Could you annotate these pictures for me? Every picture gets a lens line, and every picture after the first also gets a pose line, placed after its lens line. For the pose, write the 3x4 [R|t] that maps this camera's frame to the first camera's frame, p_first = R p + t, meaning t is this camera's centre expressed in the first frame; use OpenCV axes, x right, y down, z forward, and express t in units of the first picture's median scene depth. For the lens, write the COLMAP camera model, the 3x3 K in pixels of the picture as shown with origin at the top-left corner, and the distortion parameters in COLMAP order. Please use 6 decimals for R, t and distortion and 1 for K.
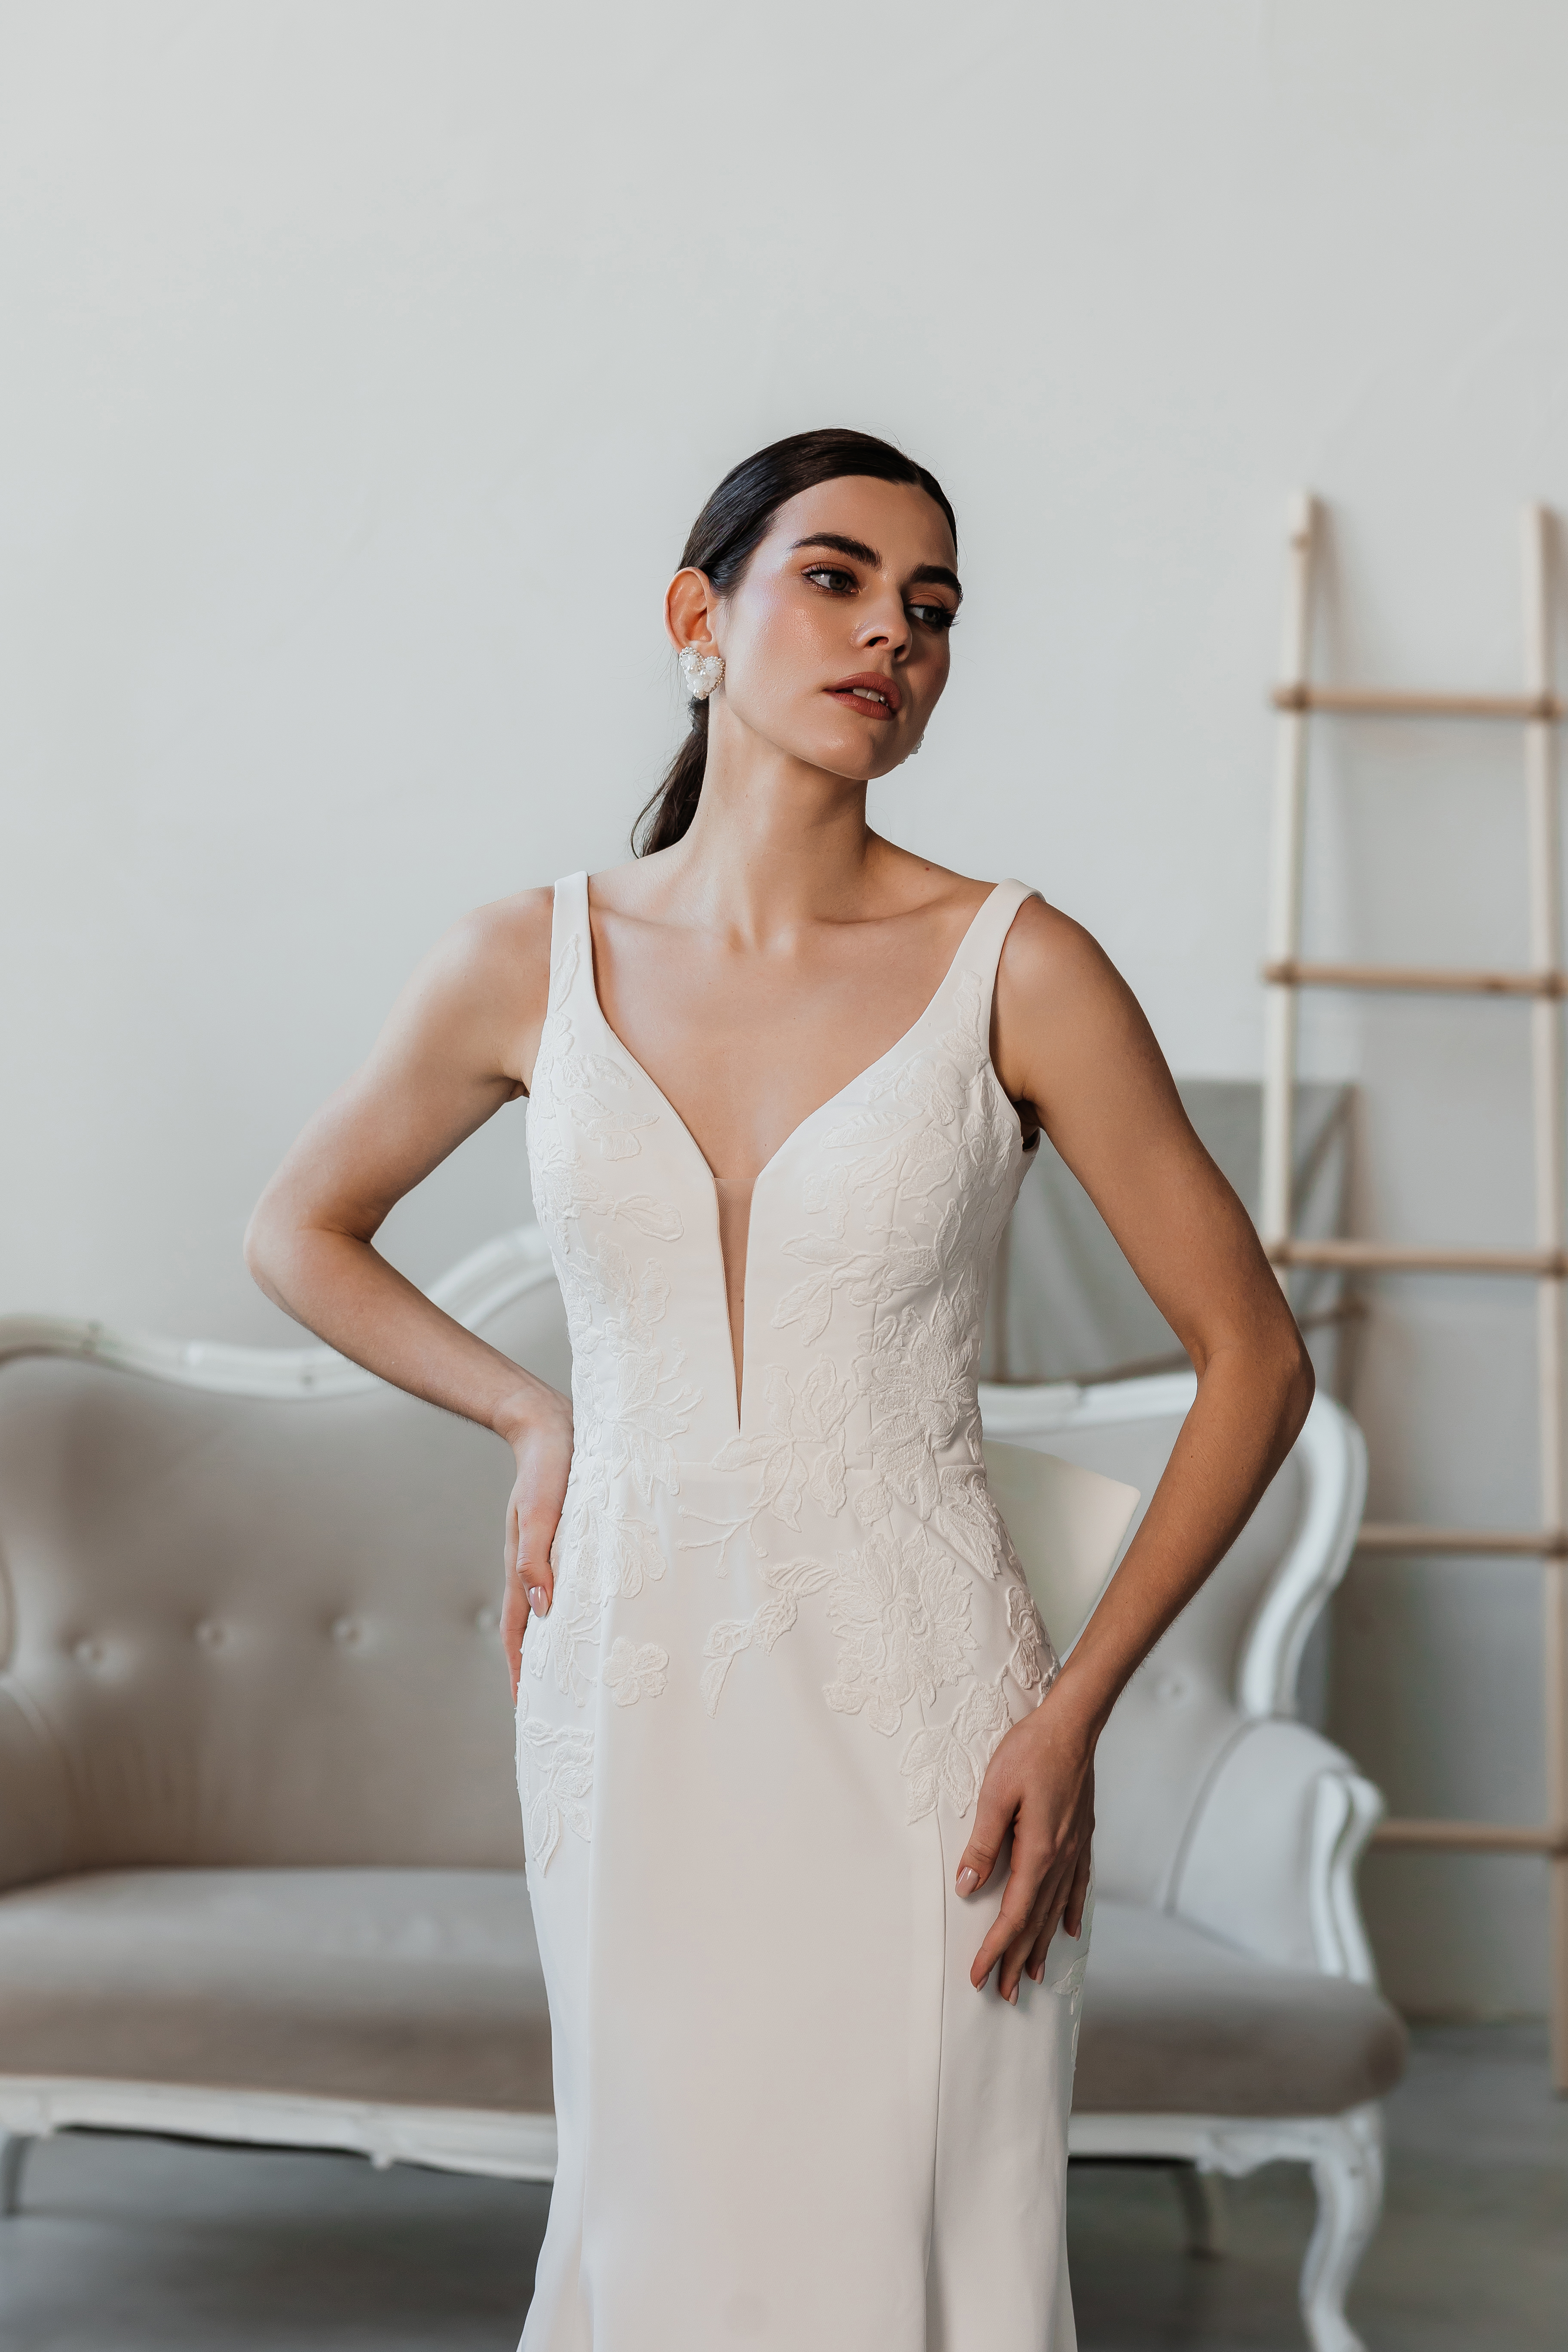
lens RADIAL K [[5762.7, 0, 762.9], [0, 5762.7, 1189.8], [0, 0, 1]] dist [0.137772, 0.000000]
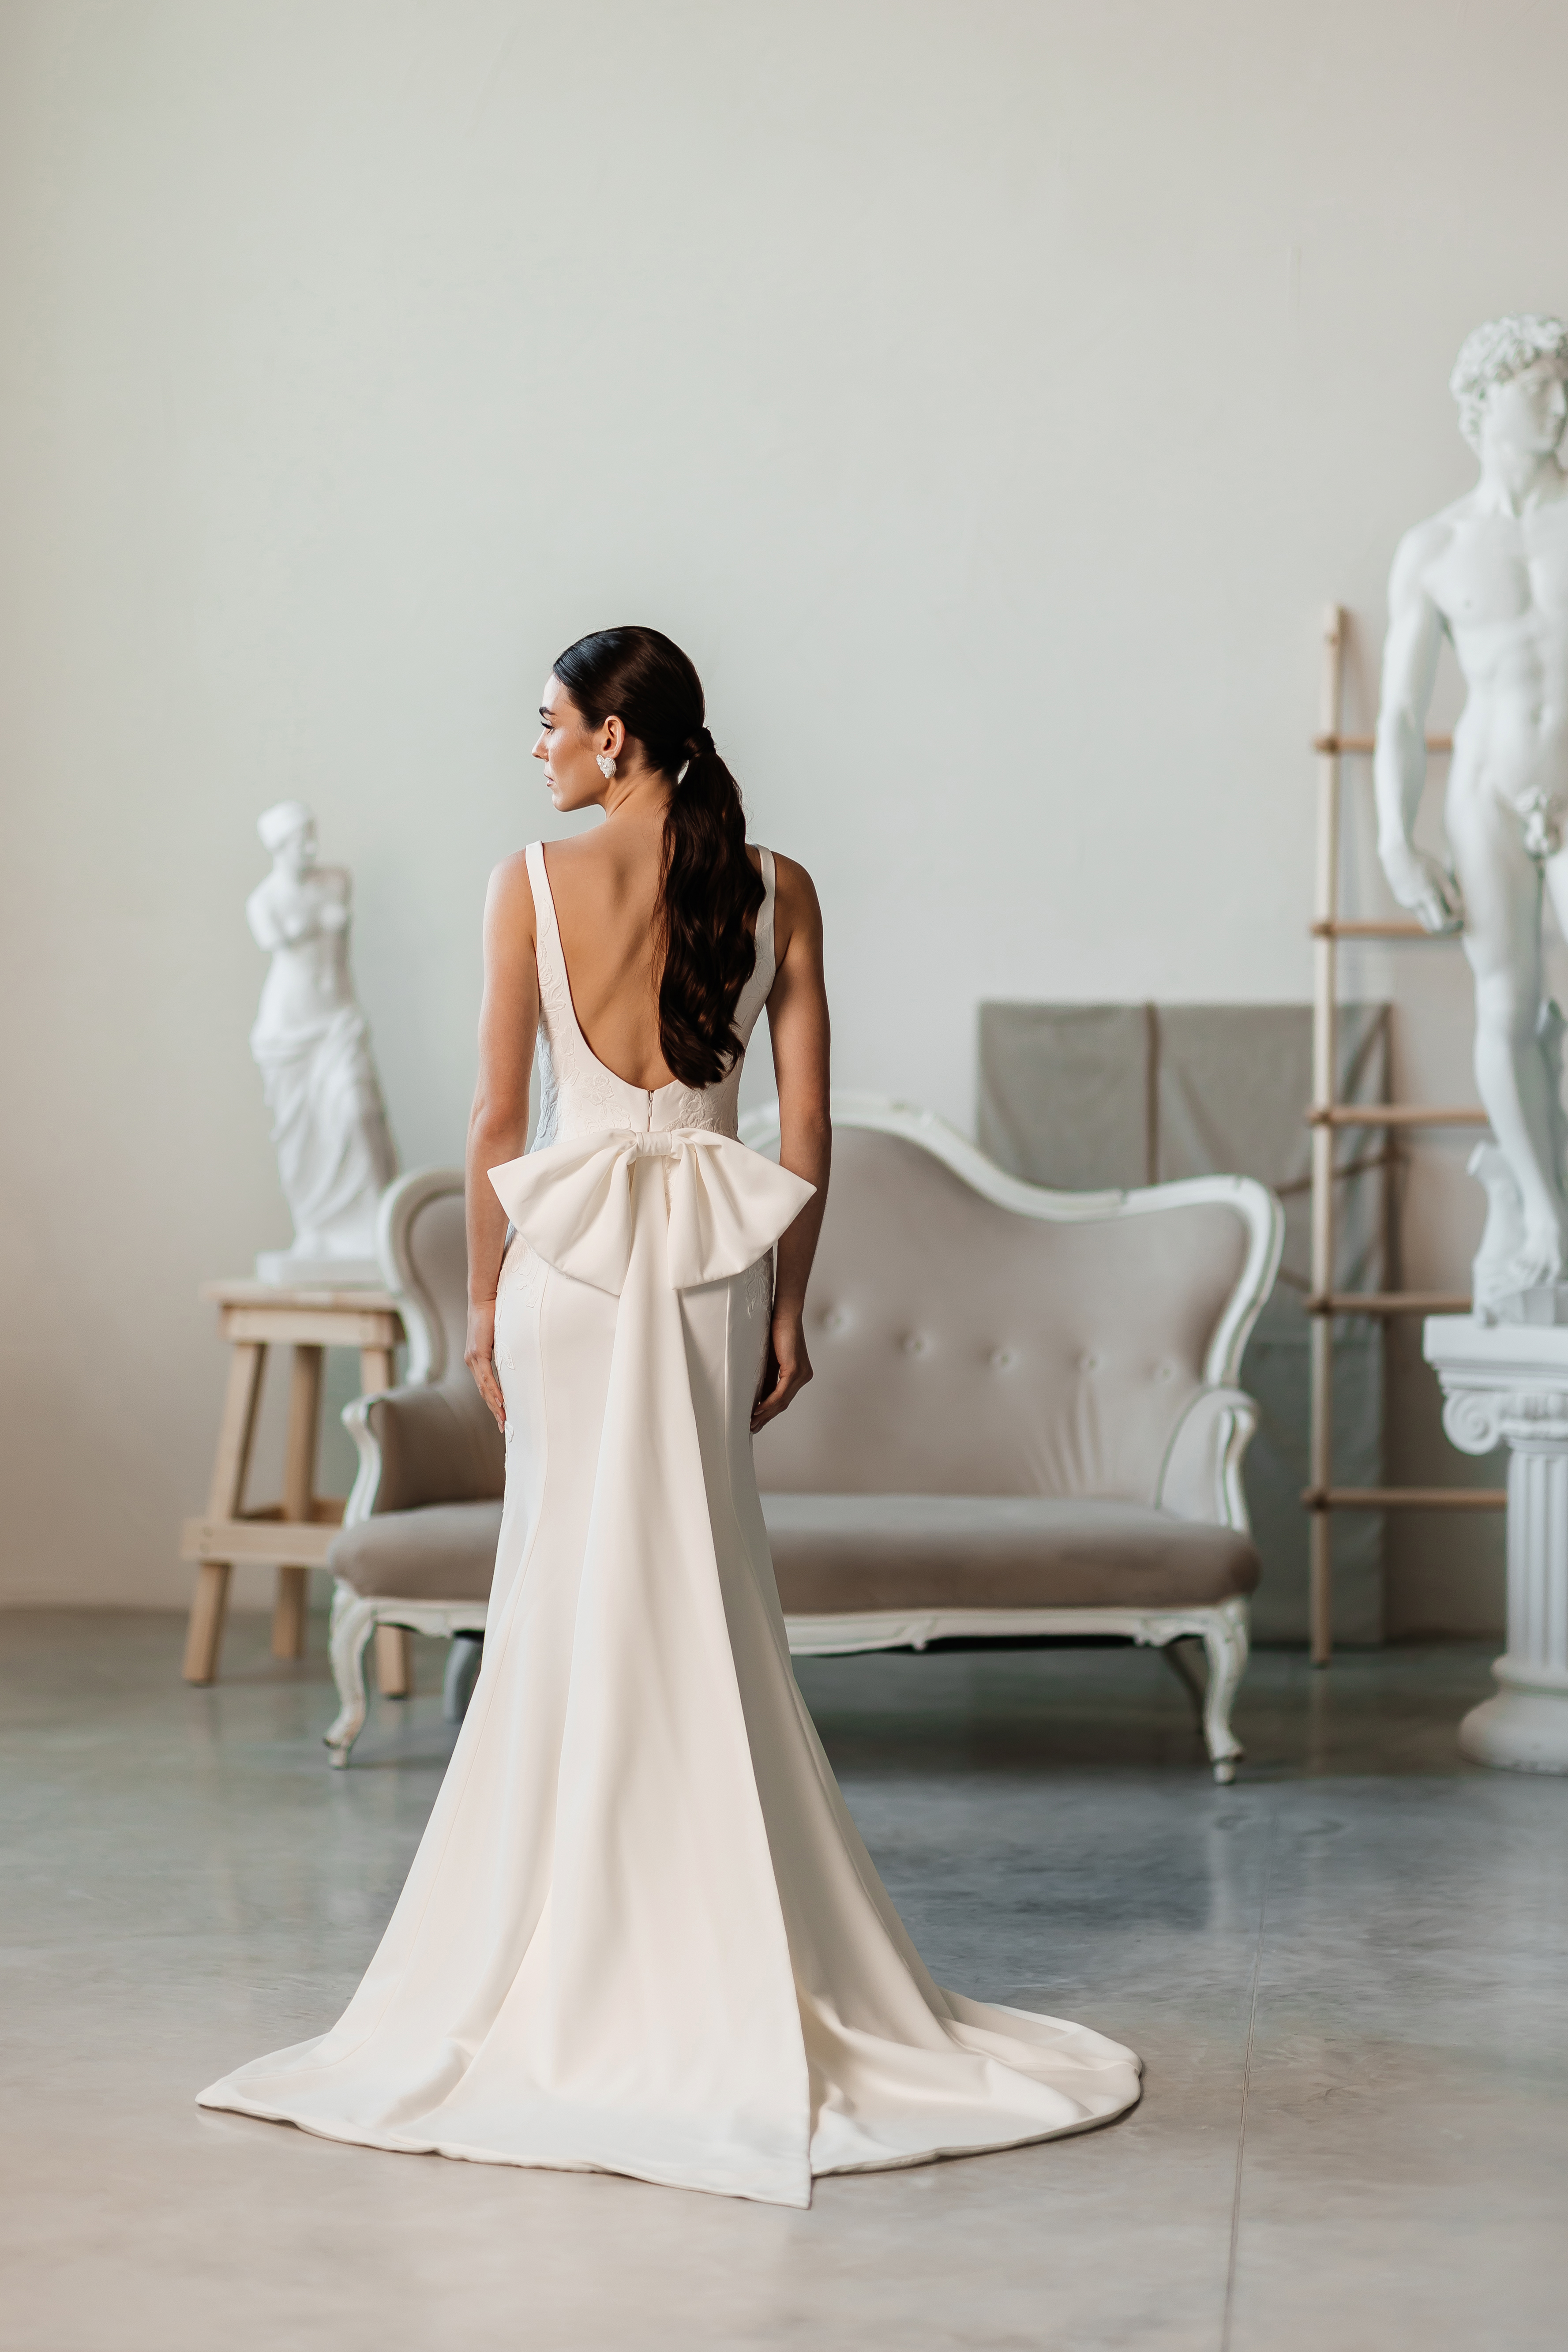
lens RADIAL K [[5762.7, 0, 770.9], [0, 5762.7, 1186.8], [0, 0, 1]] dist [0.137772, 0.000000]
pose [[0.986131, -0.040391, -0.160978, 0.224242], [0.038049, 0.999121, -0.017603, 0.059789], [0.161547, 0.011234, 0.986801, -0.592651]]
